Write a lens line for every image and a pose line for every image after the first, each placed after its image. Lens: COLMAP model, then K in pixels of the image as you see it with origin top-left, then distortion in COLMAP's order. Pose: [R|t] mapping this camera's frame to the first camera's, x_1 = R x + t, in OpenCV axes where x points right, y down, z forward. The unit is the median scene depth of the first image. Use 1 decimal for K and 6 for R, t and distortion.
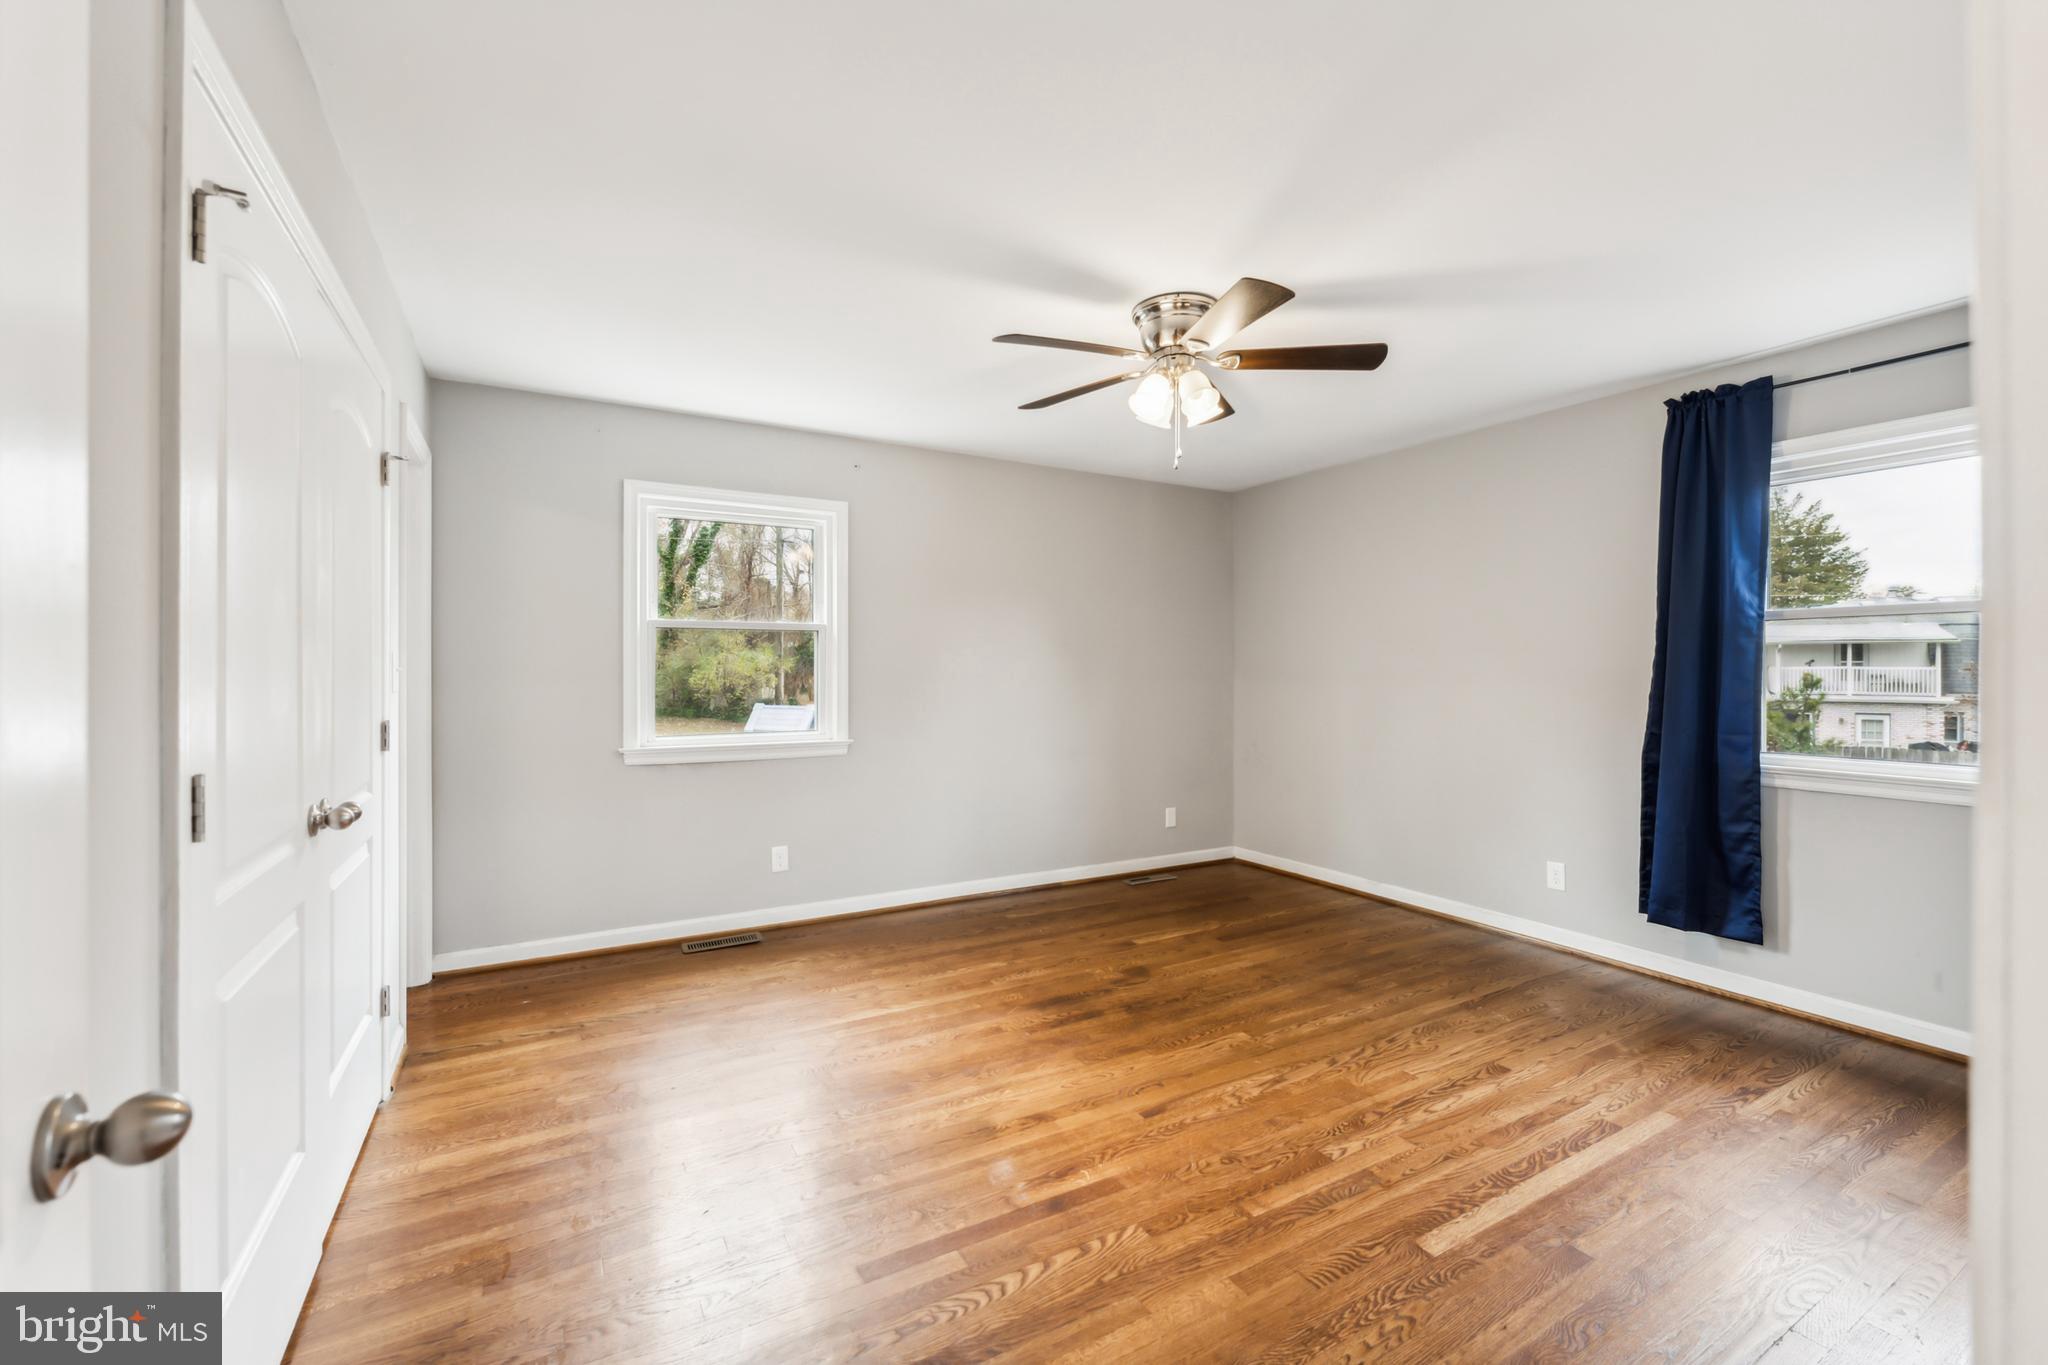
lens RADIAL K [[828.9, 0, 1004.2], [0, 828.9, 682.9], [0, 0, 1]] dist [-0.016734, 0.010142]
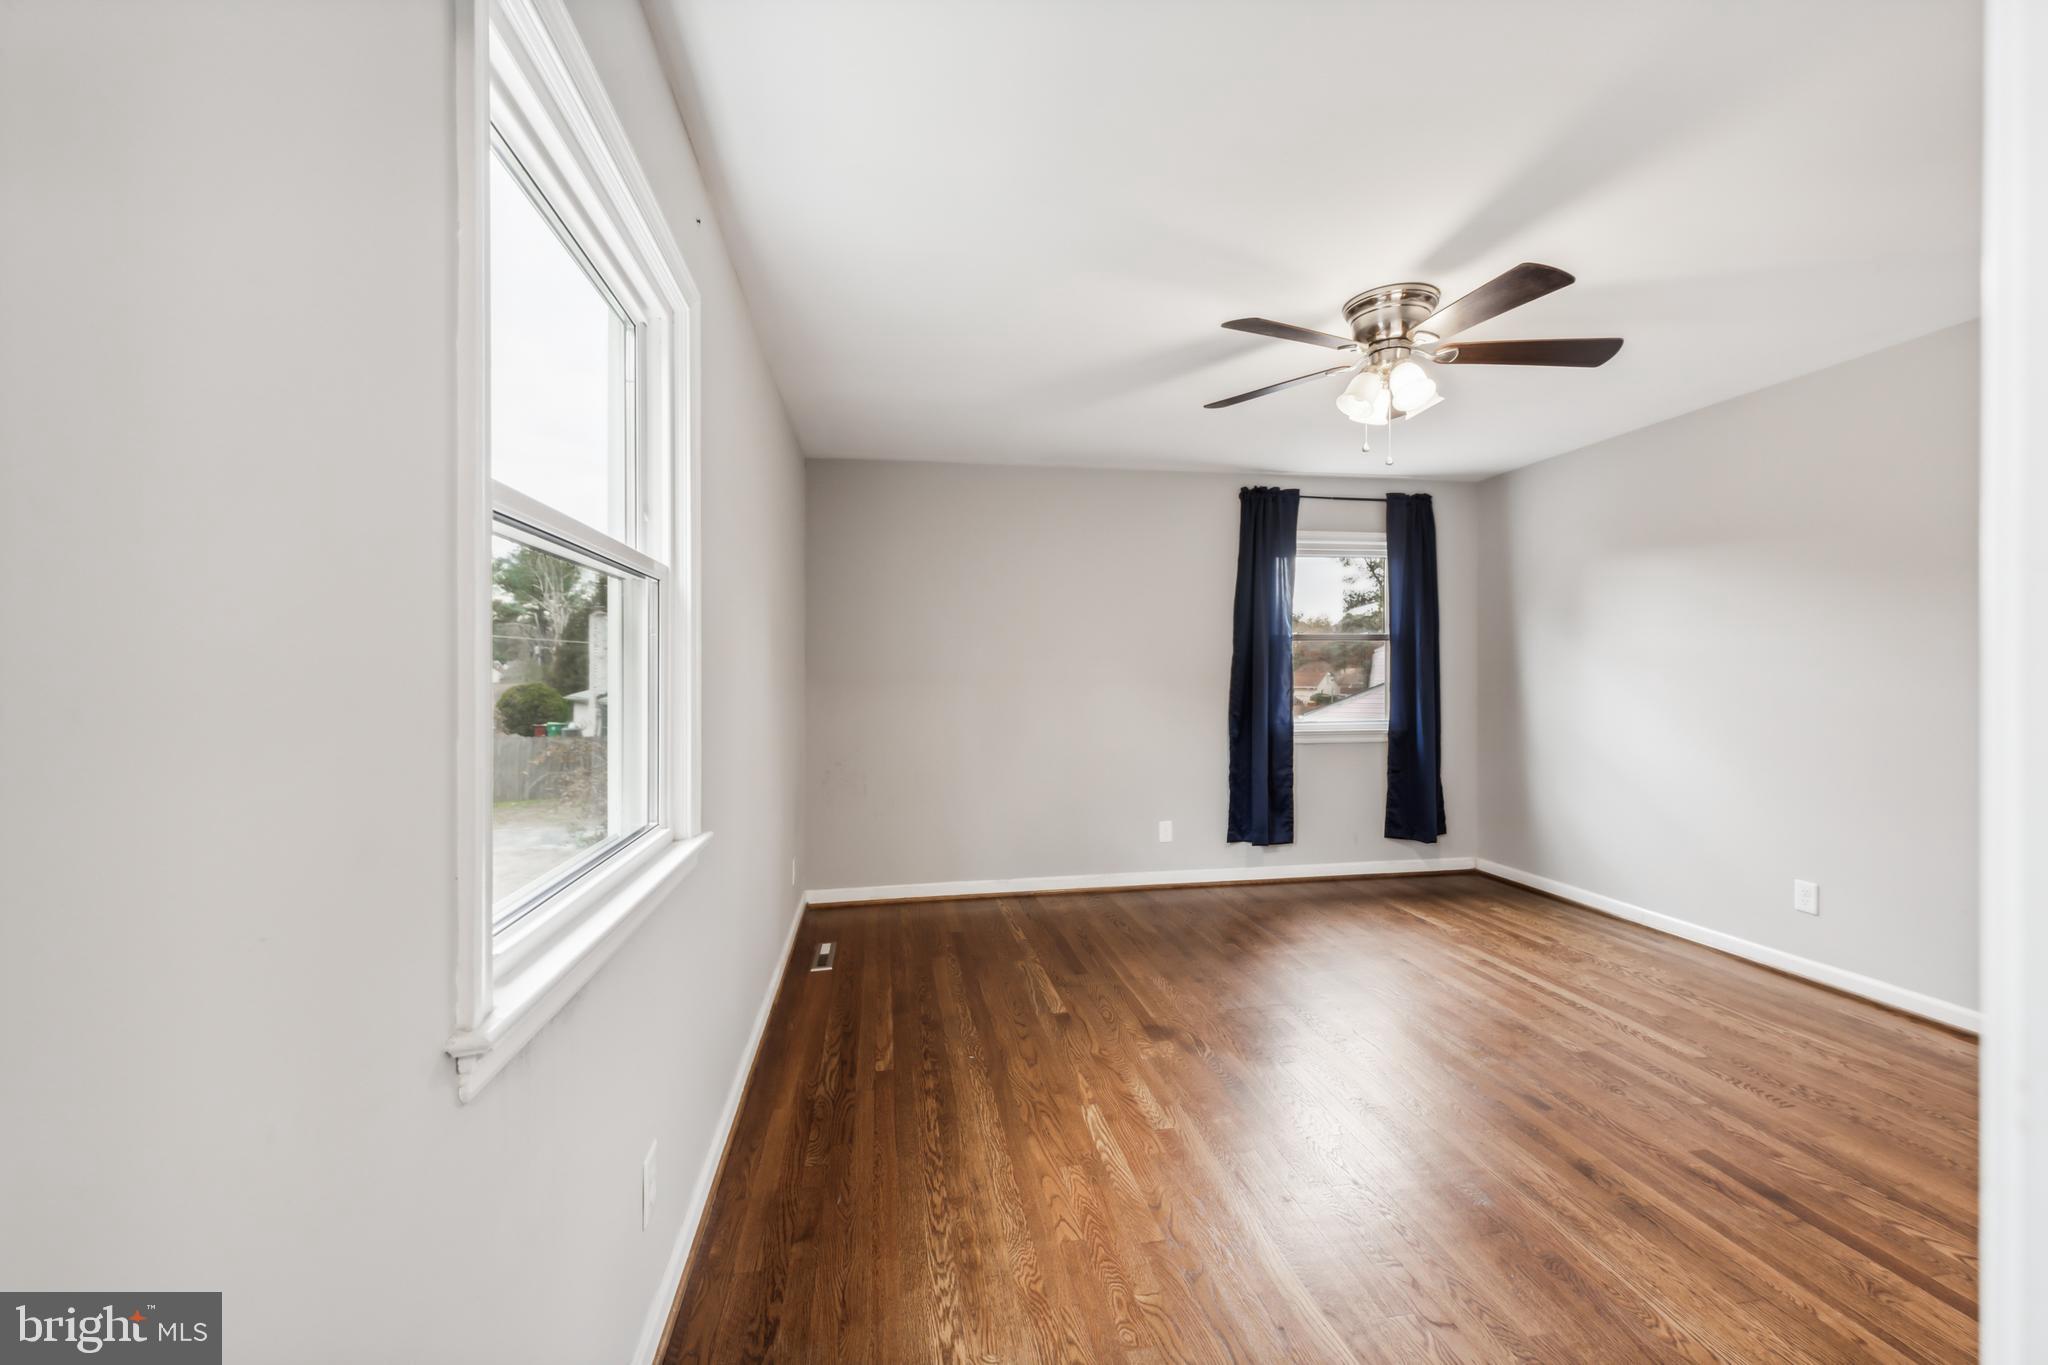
lens RADIAL K [[814.8, 0, 1024.0], [0, 814.8, 682.5], [0, 0, 1]] dist [0.001499, 0.000071]
pose [[0.331671, -0.009999, 0.943342, -0.721746], [0.019798, 0.999797, 0.003636, -0.009462], [-0.943188, 0.017470, 0.331801, 0.933904]]
